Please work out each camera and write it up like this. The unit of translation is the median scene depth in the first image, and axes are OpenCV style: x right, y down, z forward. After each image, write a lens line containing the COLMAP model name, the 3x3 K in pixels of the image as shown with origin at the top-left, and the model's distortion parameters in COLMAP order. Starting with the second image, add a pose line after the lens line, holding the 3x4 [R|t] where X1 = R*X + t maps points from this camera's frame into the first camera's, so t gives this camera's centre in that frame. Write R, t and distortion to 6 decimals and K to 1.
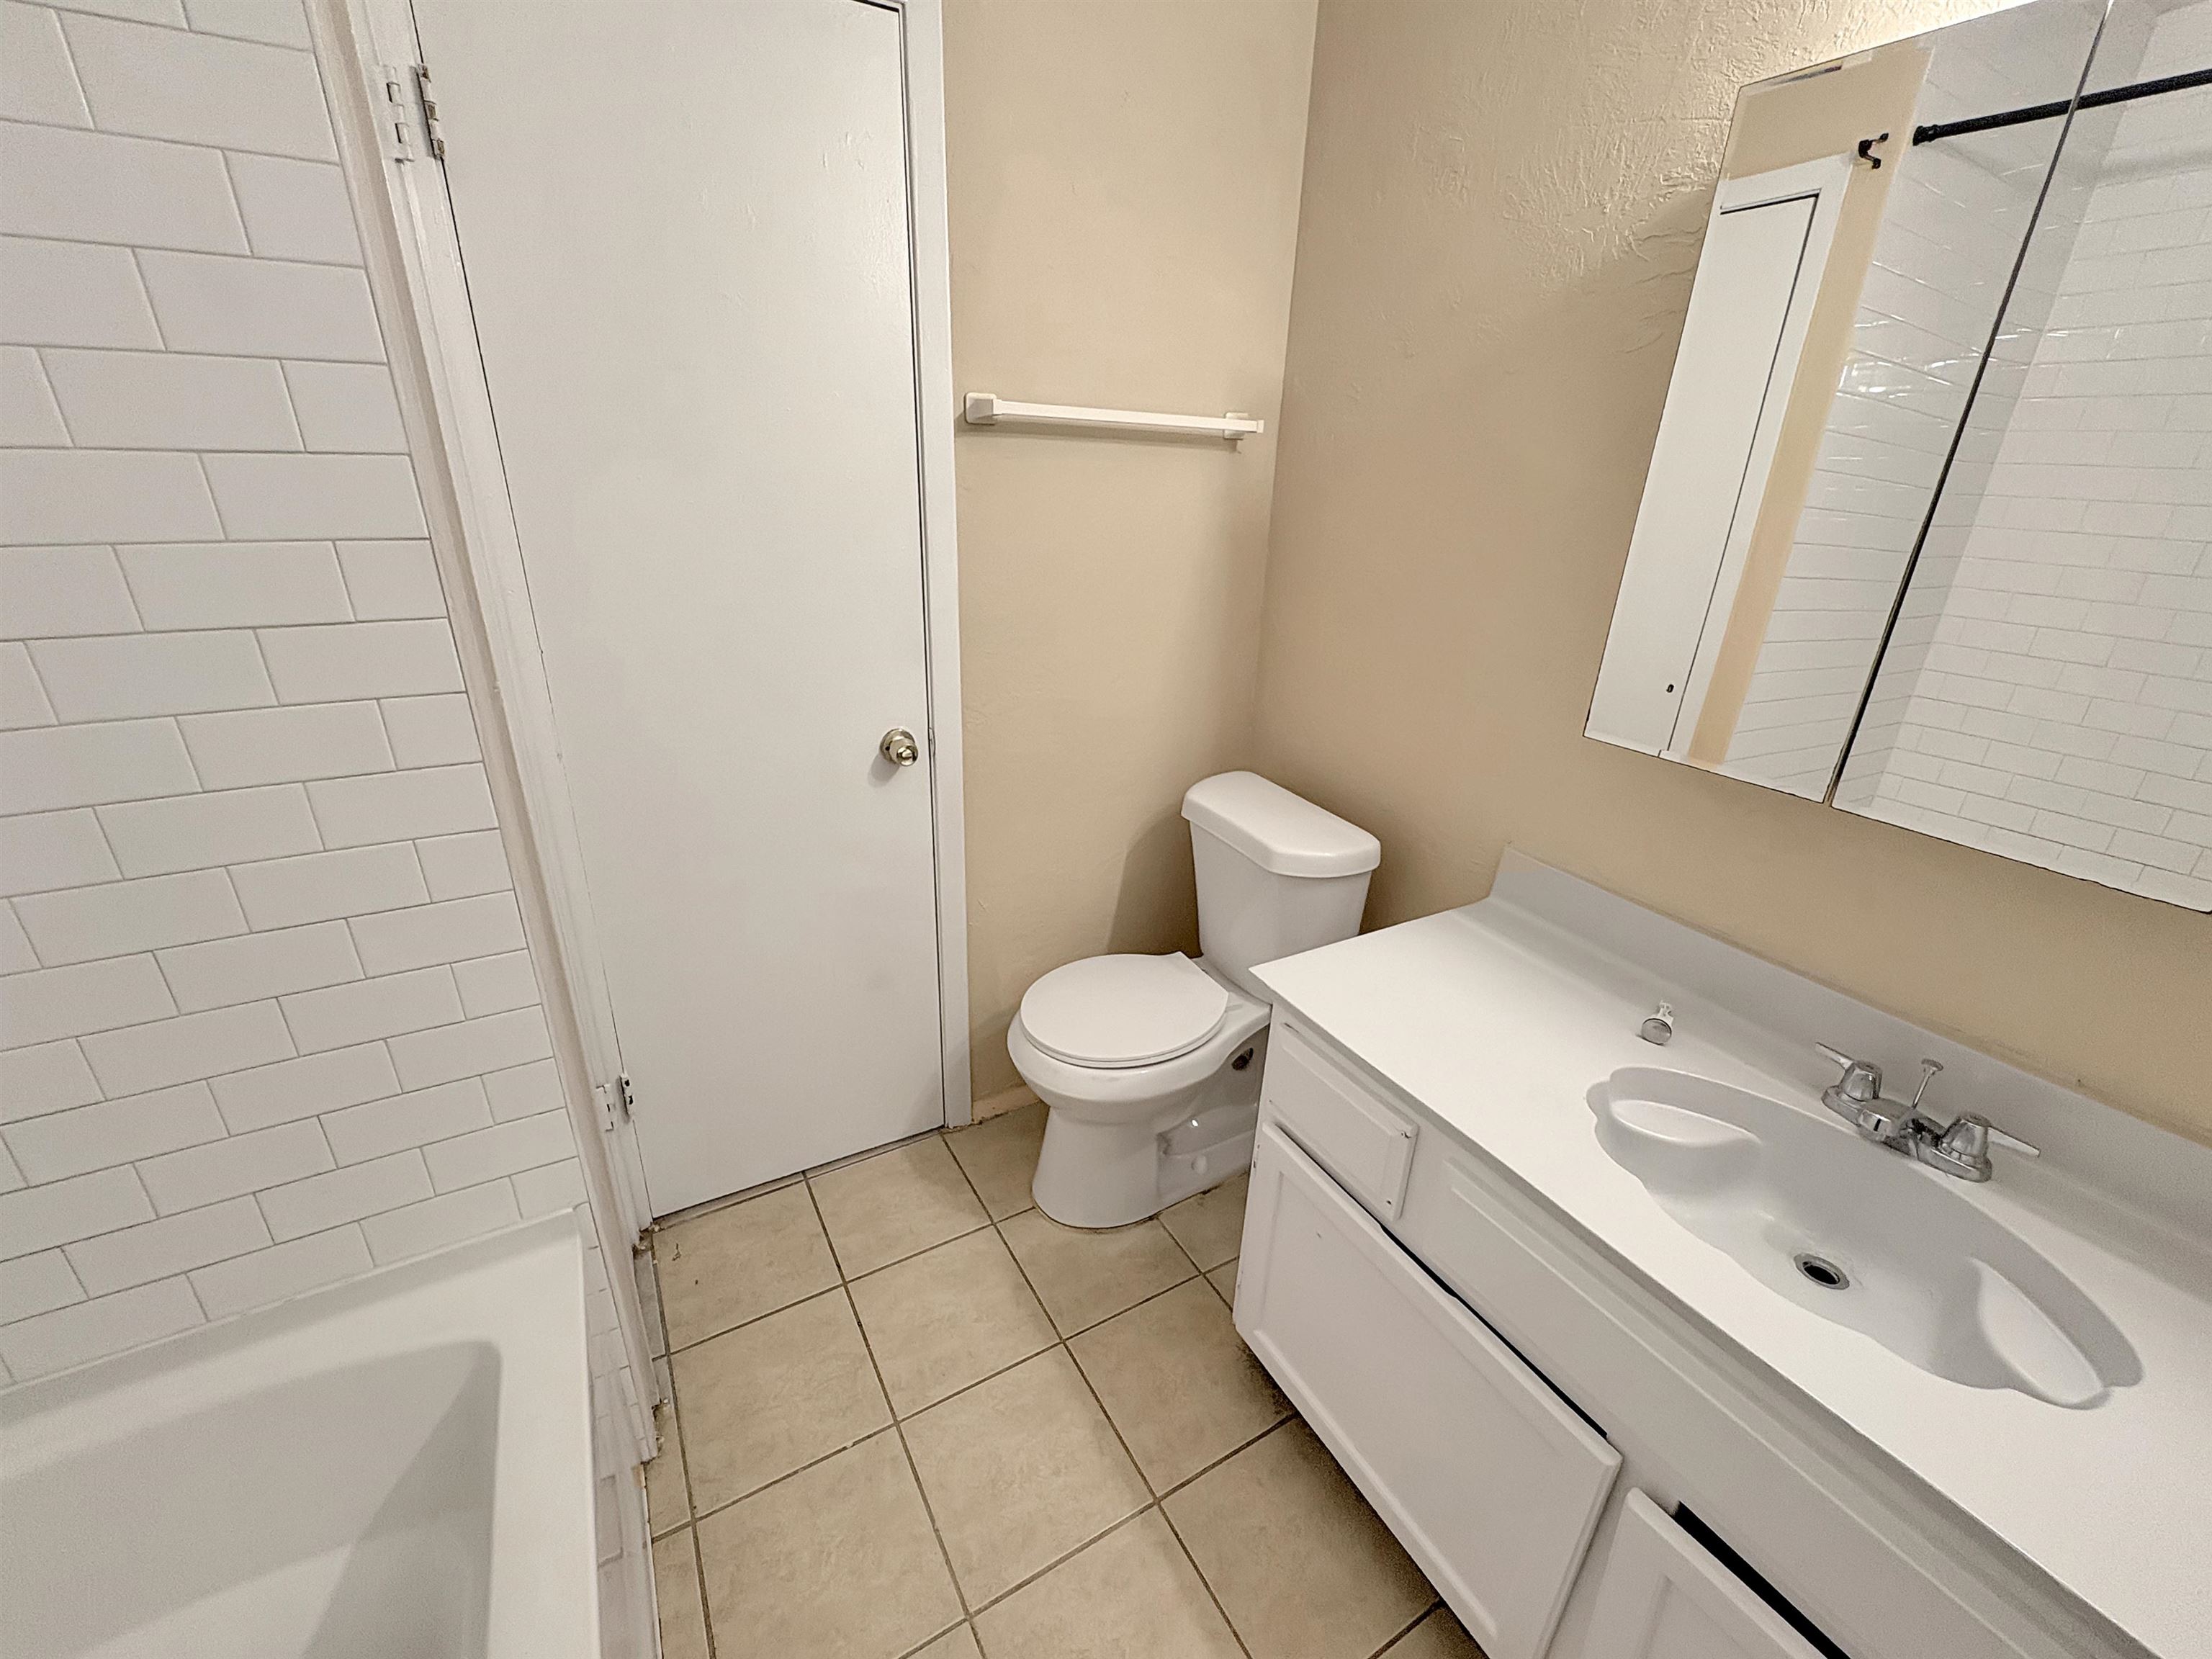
lens RADIAL K [[927.6, 0, 1101.0], [0, 927.6, 834.0], [0, 0, 1]] dist [-0.000690, -0.000311]
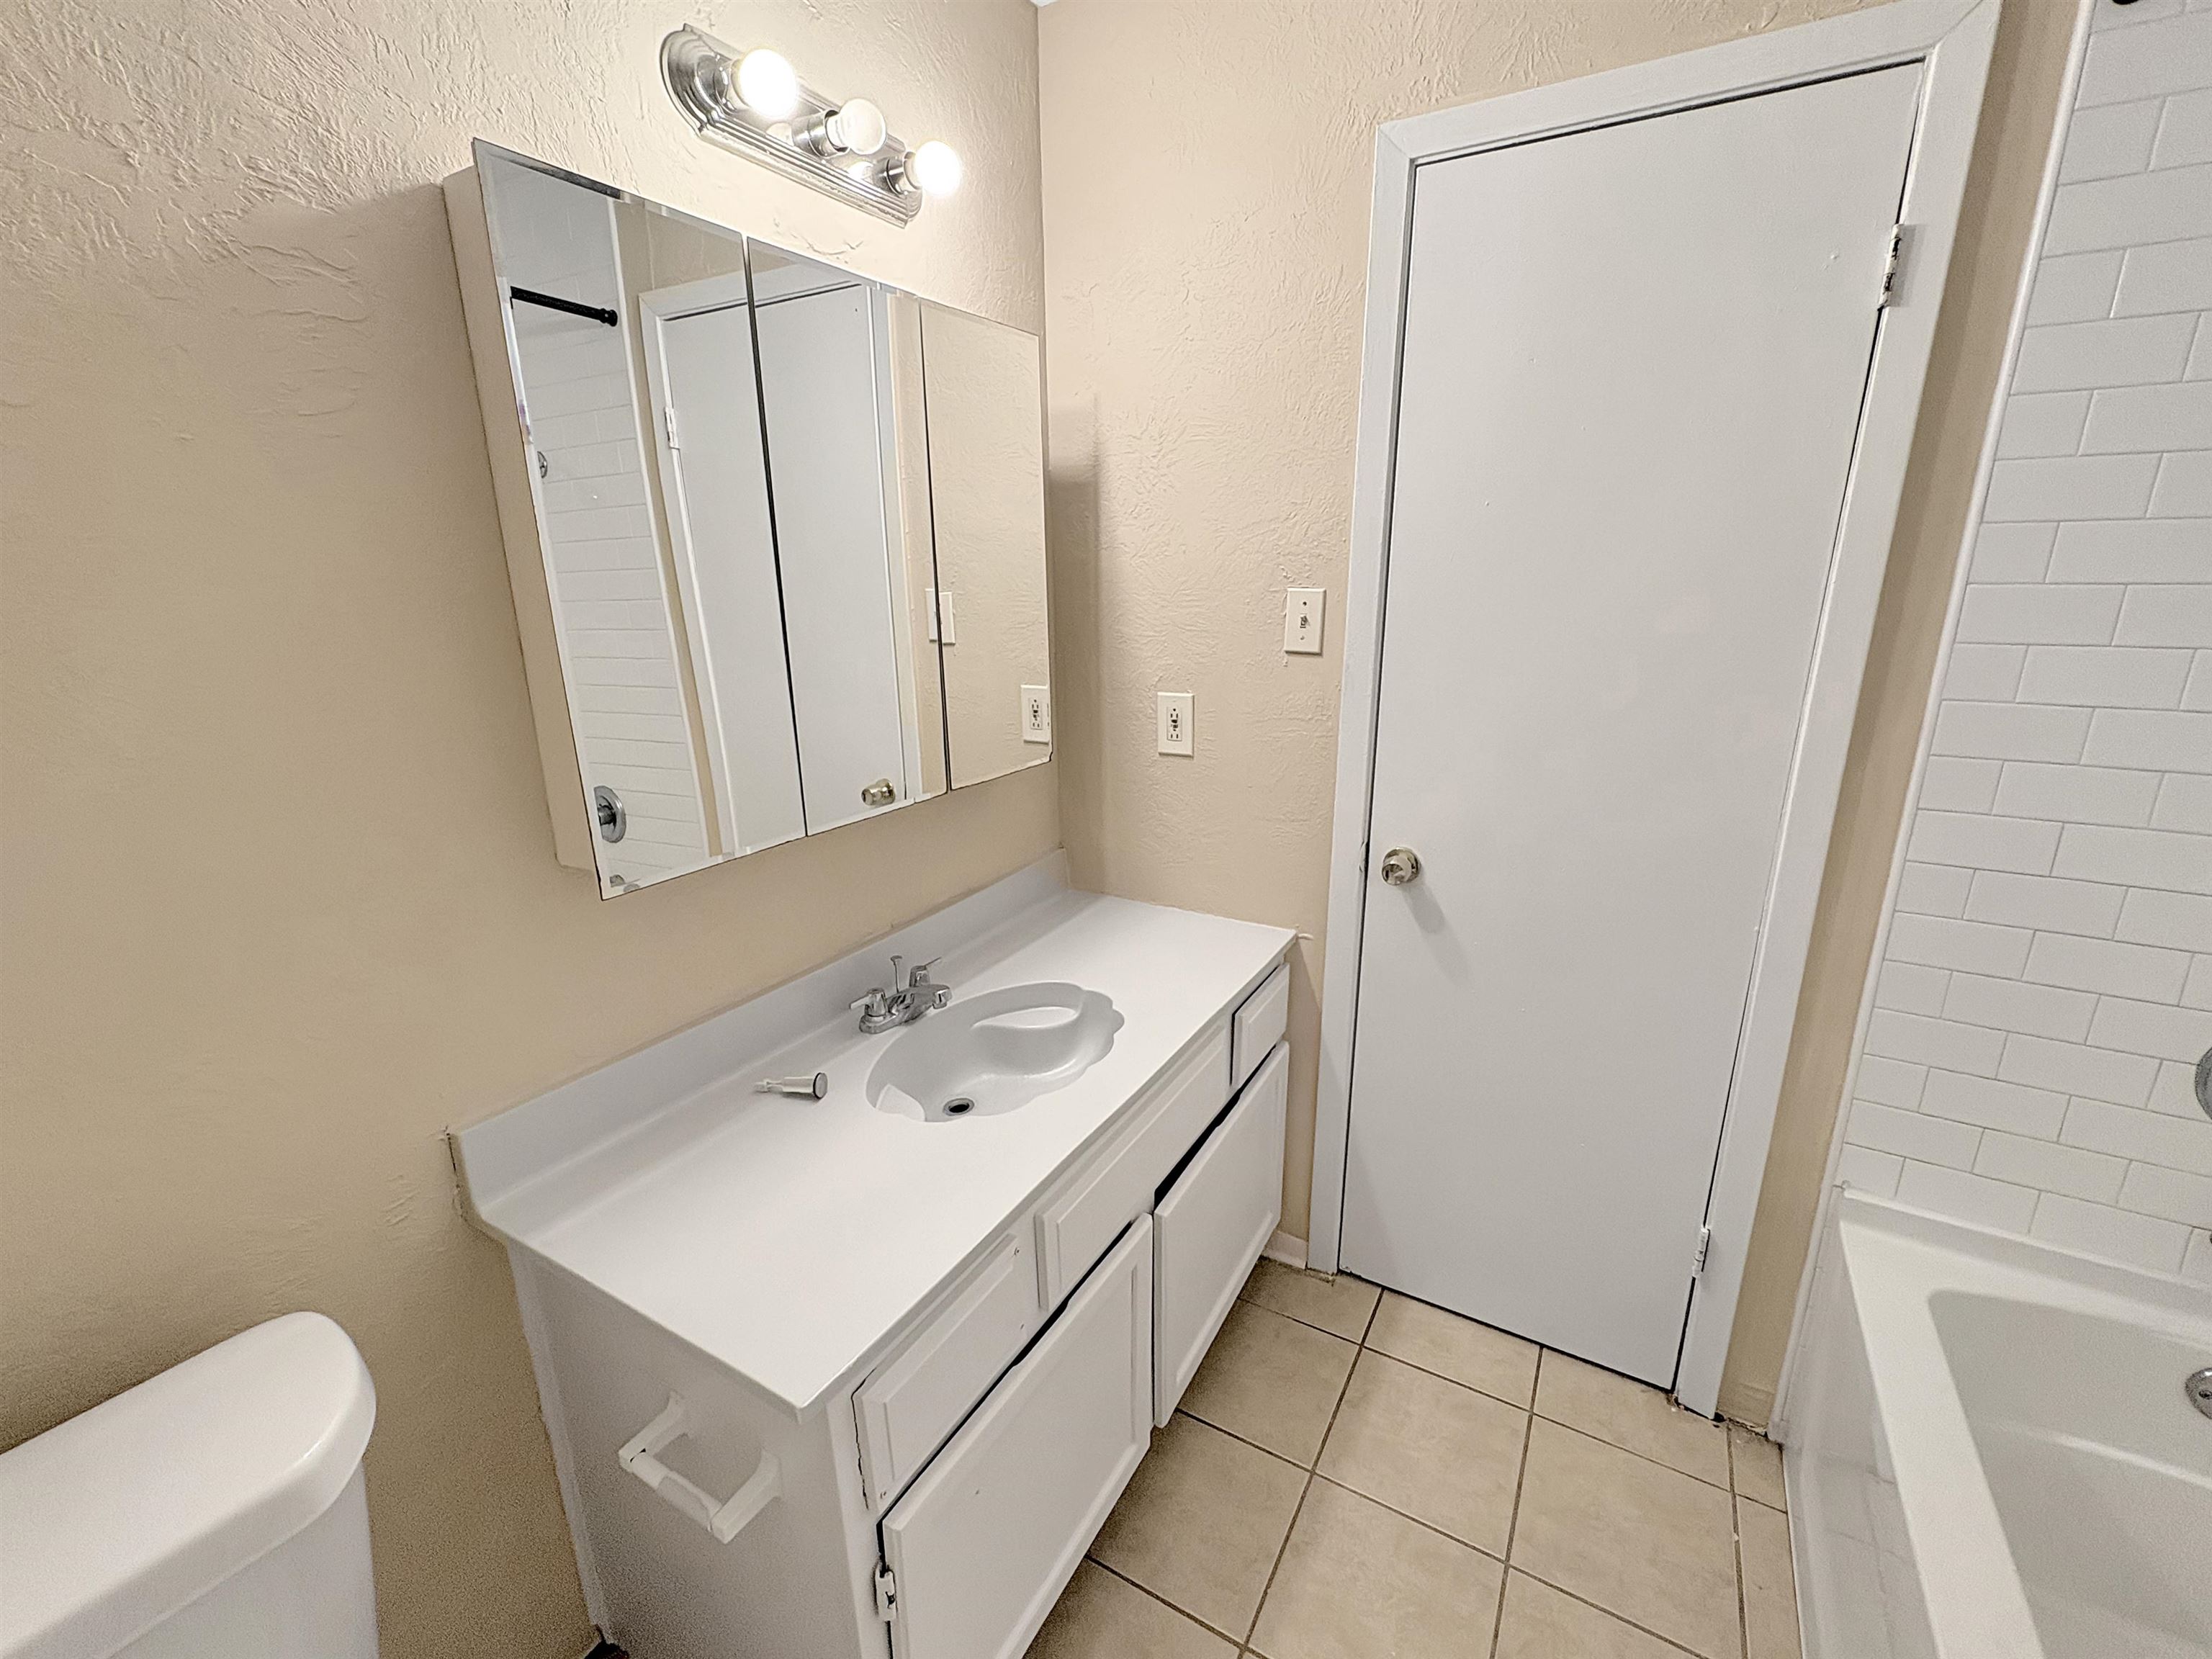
lens RADIAL K [[927.6, 0, 1101.0], [0, 927.6, 834.0], [0, 0, 1]] dist [-0.000690, -0.000311]
pose [[-0.490624, -0.234615, 0.839193, -0.418779], [0.350984, 0.828281, 0.436763, -0.413823], [-0.797558, 0.508829, -0.324028, 1.054105]]
